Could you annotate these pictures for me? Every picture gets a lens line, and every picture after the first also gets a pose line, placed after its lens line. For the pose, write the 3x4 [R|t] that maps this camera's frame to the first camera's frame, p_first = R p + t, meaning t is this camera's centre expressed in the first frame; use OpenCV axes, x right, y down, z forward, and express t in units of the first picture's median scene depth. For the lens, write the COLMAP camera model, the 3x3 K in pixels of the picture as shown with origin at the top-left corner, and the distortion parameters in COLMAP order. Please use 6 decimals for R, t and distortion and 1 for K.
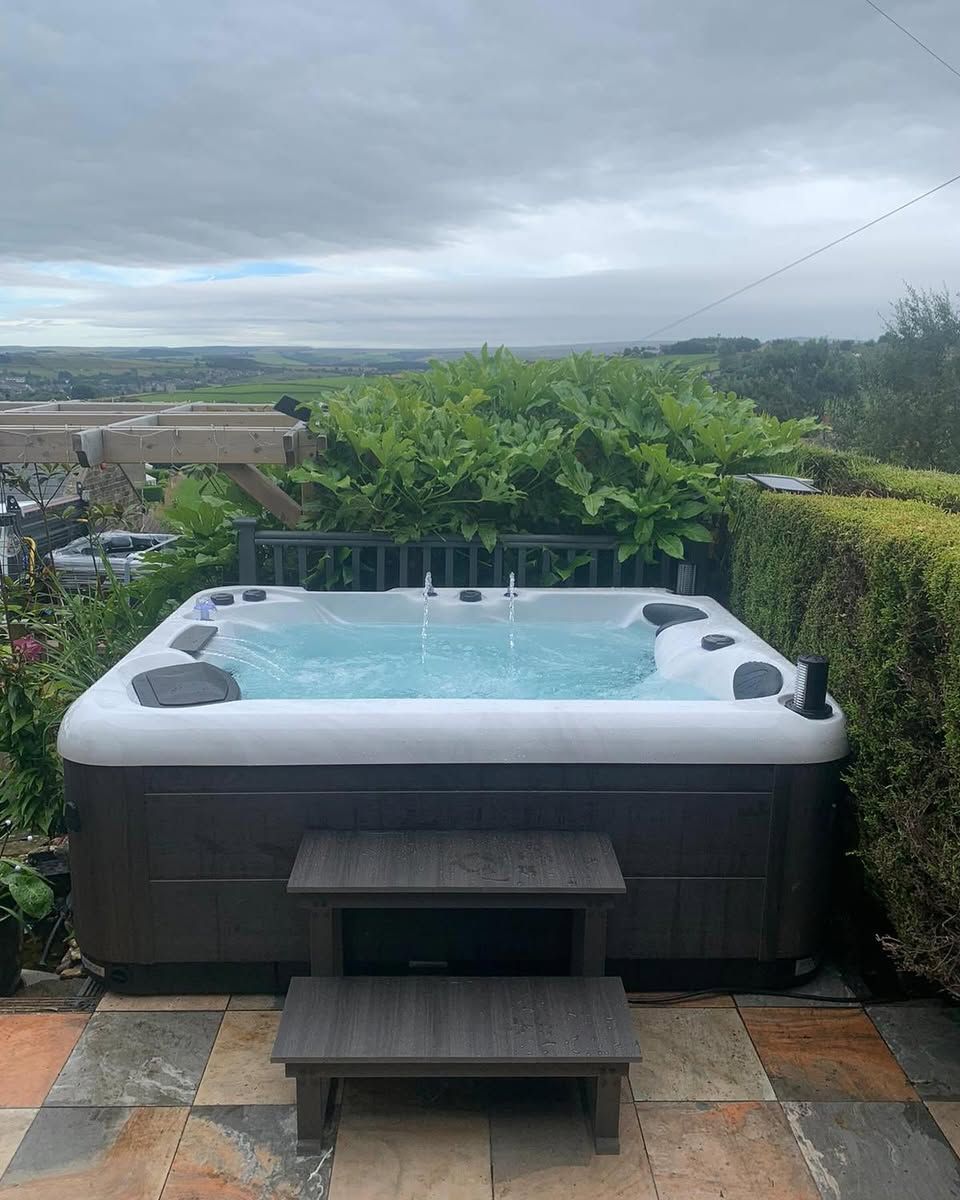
lens RADIAL K [[987.5, 0, 481.6], [0, 987.5, 600.1], [0, 0, 1]] dist [0.016005, -0.021069]
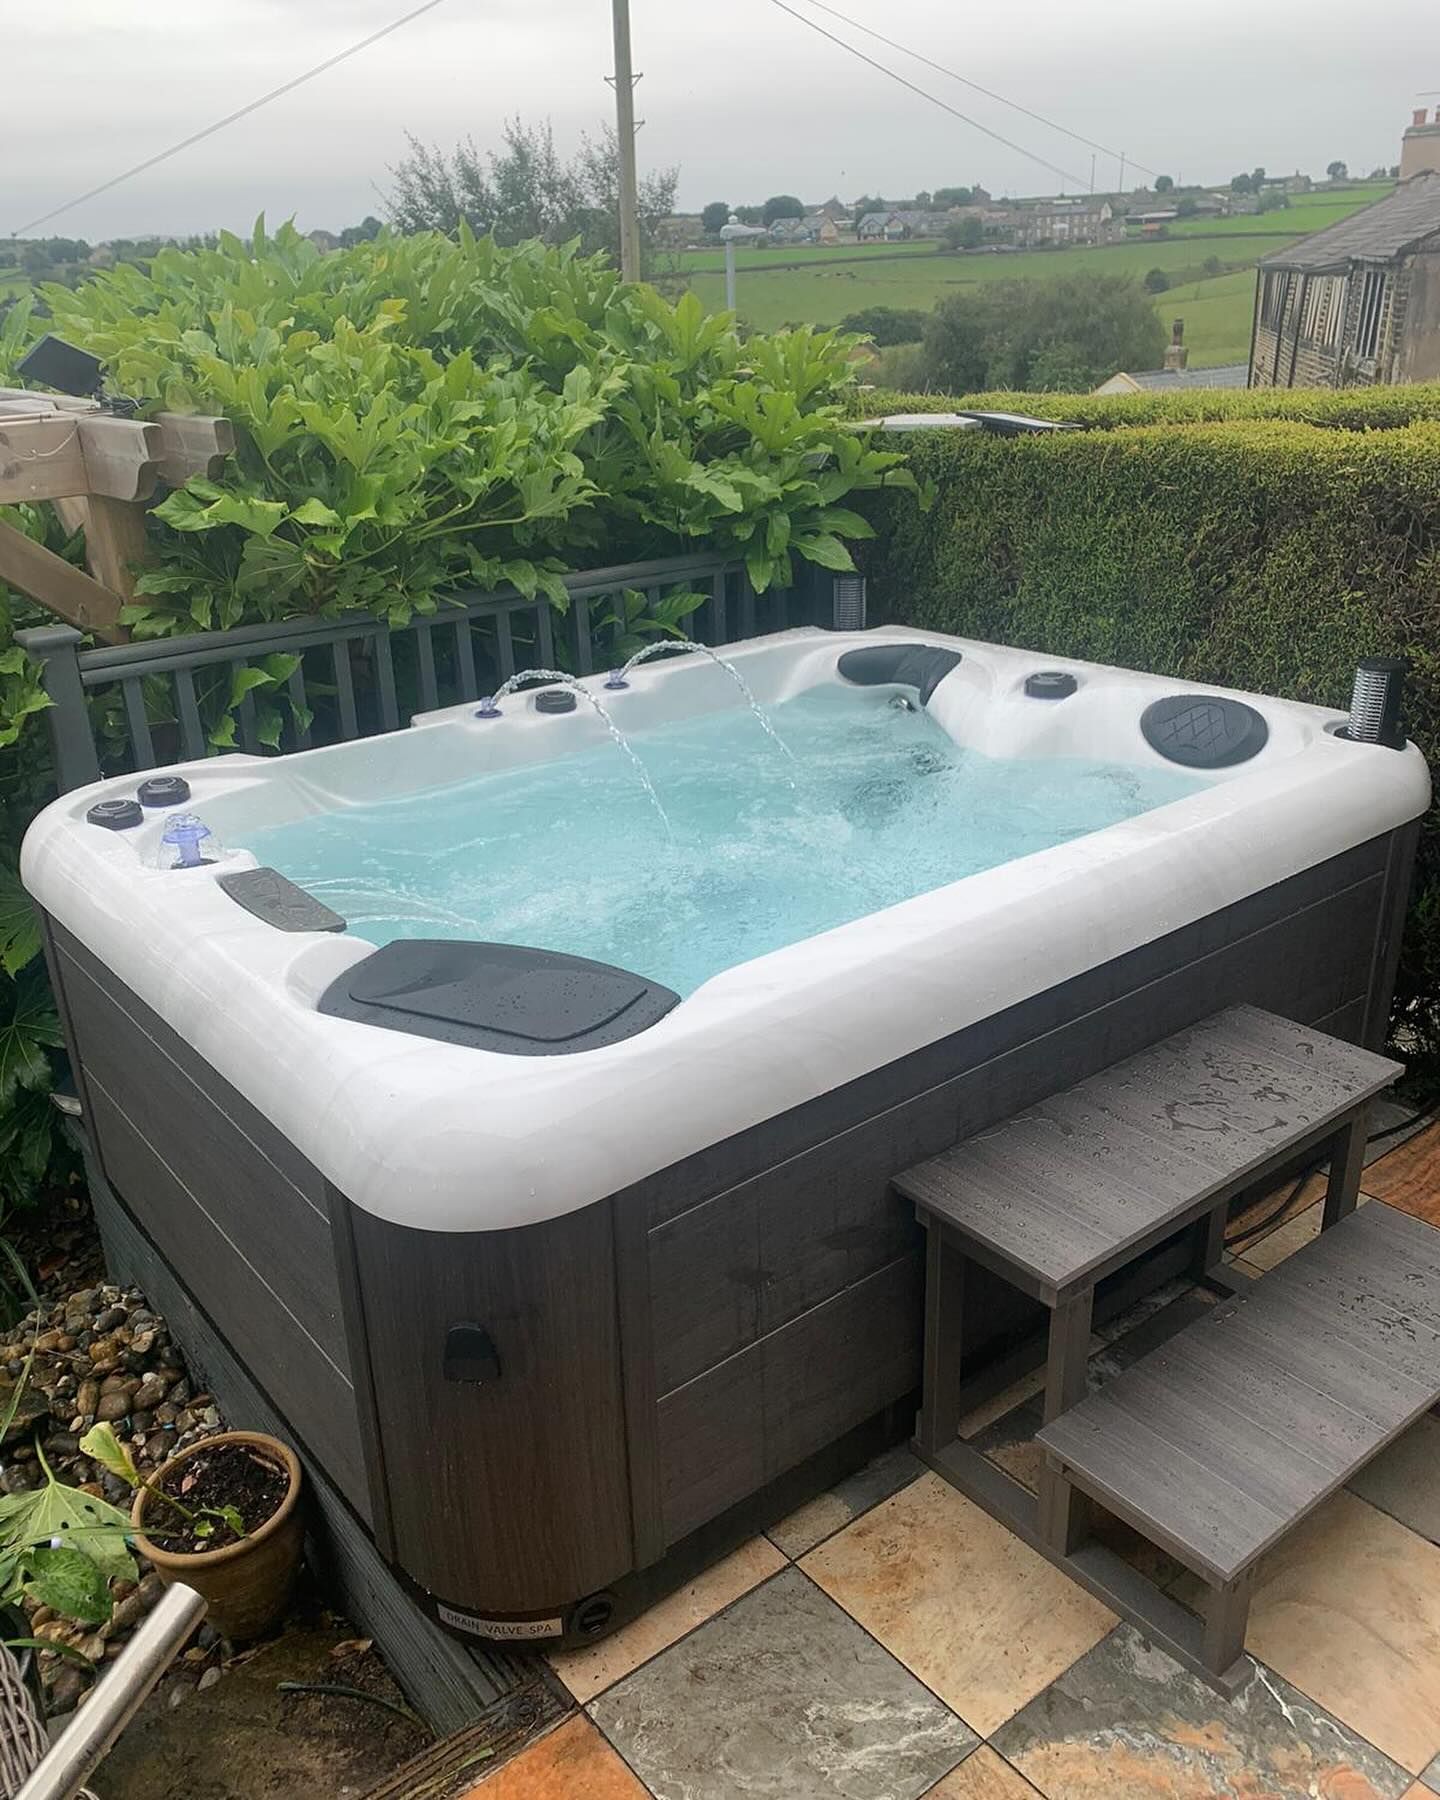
lens RADIAL K [[1481.3, 0, 717.3], [0, 1481.3, 901.2], [0, 0, 1]] dist [0.016005, -0.021069]
pose [[0.801199, -0.270614, 0.533711, -0.405715], [0.180920, 0.959706, 0.215017, -0.057412], [-0.570392, -0.075712, 0.817875, 0.280447]]
